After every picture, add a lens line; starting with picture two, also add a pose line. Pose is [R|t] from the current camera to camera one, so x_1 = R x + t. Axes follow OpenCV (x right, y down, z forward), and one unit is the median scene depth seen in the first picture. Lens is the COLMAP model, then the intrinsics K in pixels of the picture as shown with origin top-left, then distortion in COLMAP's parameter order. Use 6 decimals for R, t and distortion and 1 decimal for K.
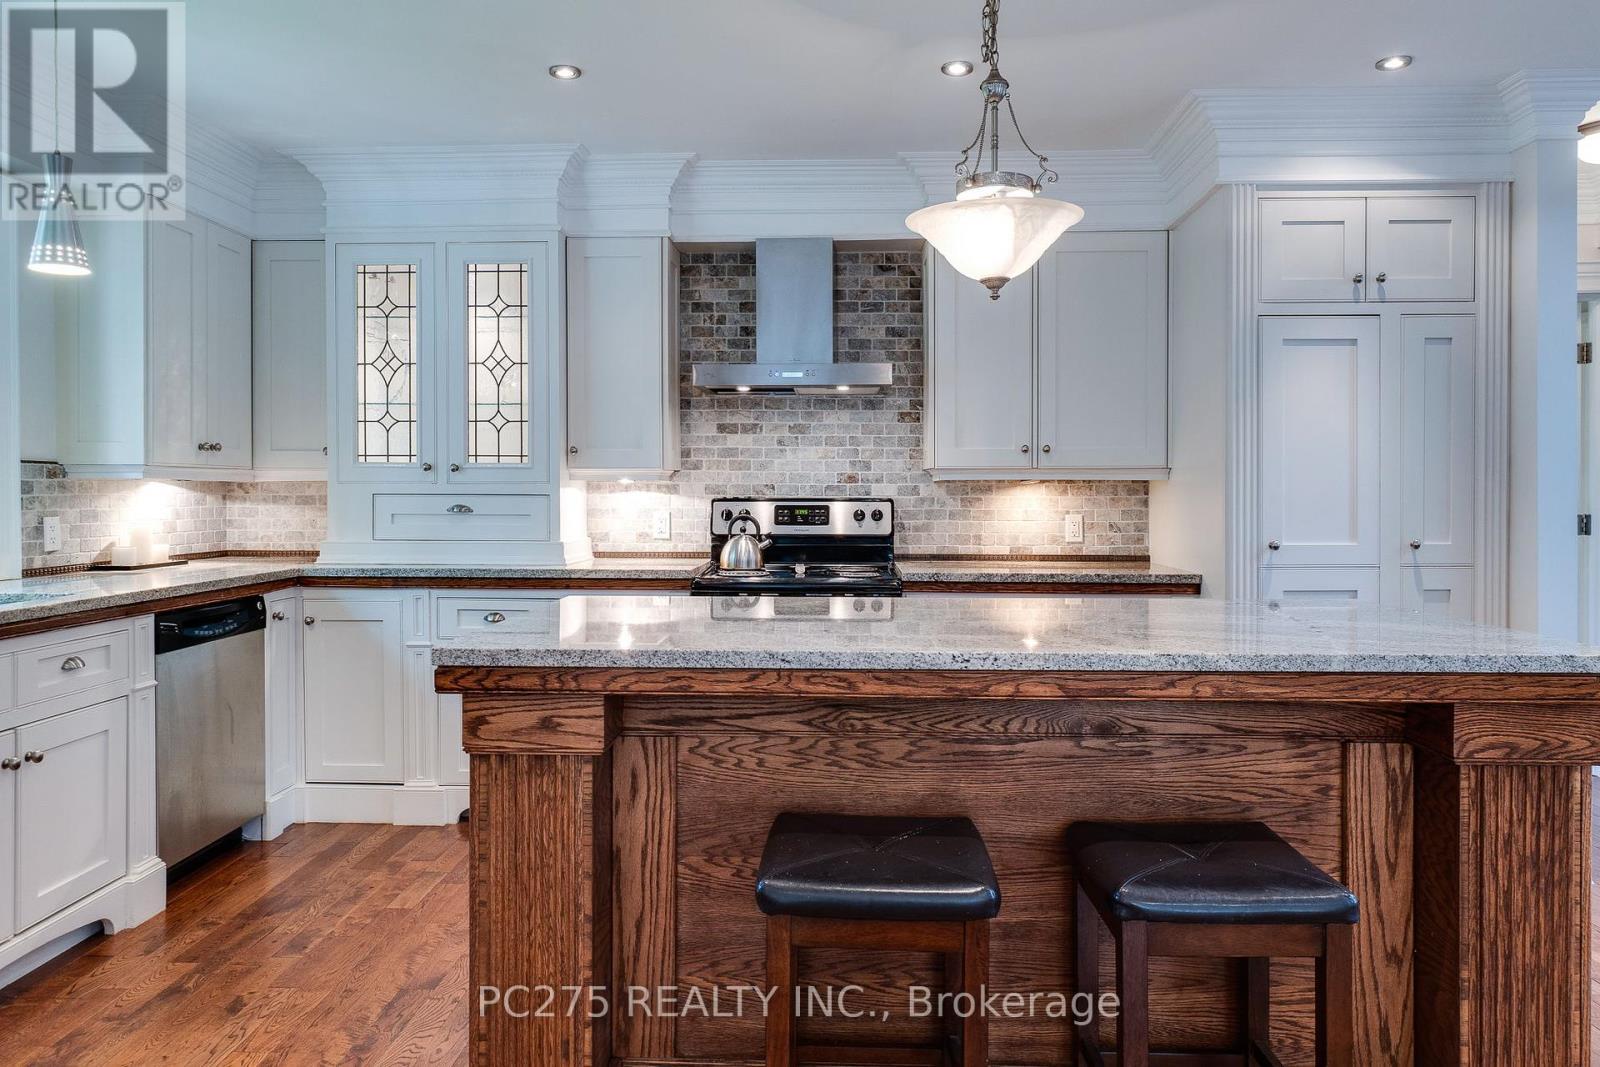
lens RADIAL K [[1087.8, 0, 815.3], [0, 1087.8, 507.0], [0, 0, 1]] dist [-0.004466, 0.005980]
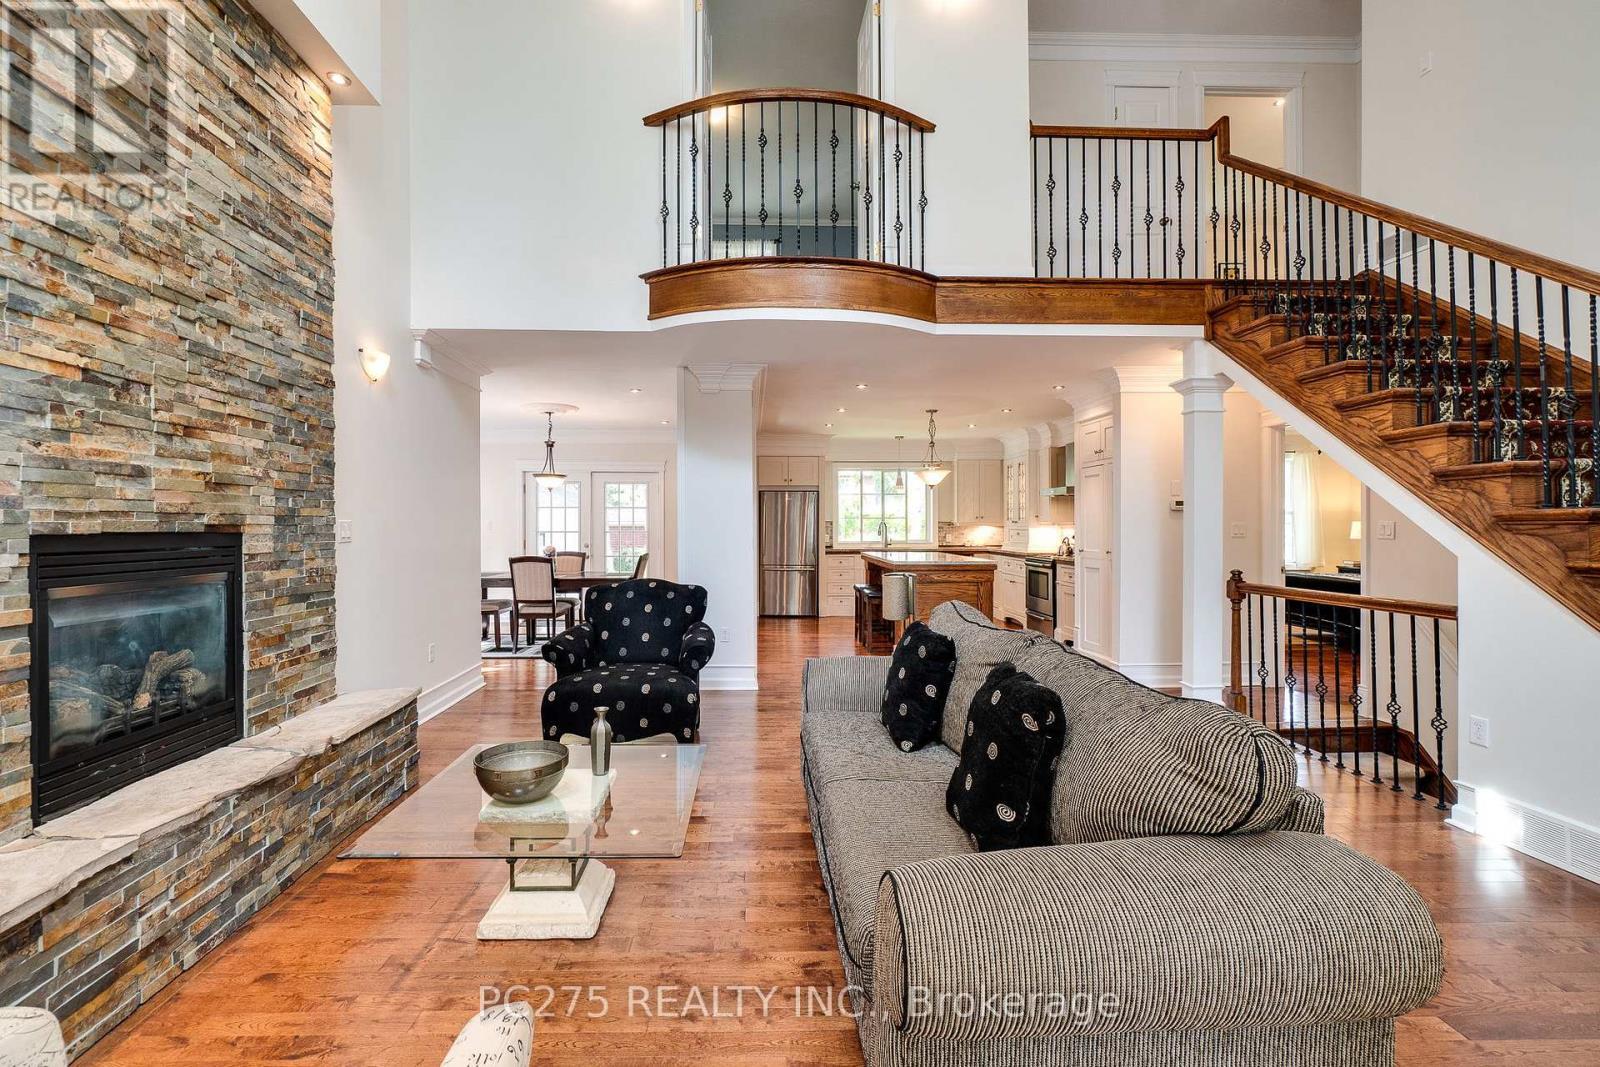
lens RADIAL K [[703.5, 0, 759.8], [0, 703.5, 538.2], [0, 0, 1]] dist [-0.015254, 0.000152]
pose [[0.040745, 0.018515, -0.998998, 1.893119], [-0.013960, 0.999741, 0.017959, -0.014113], [0.999072, 0.013214, 0.040993, 0.084253]]
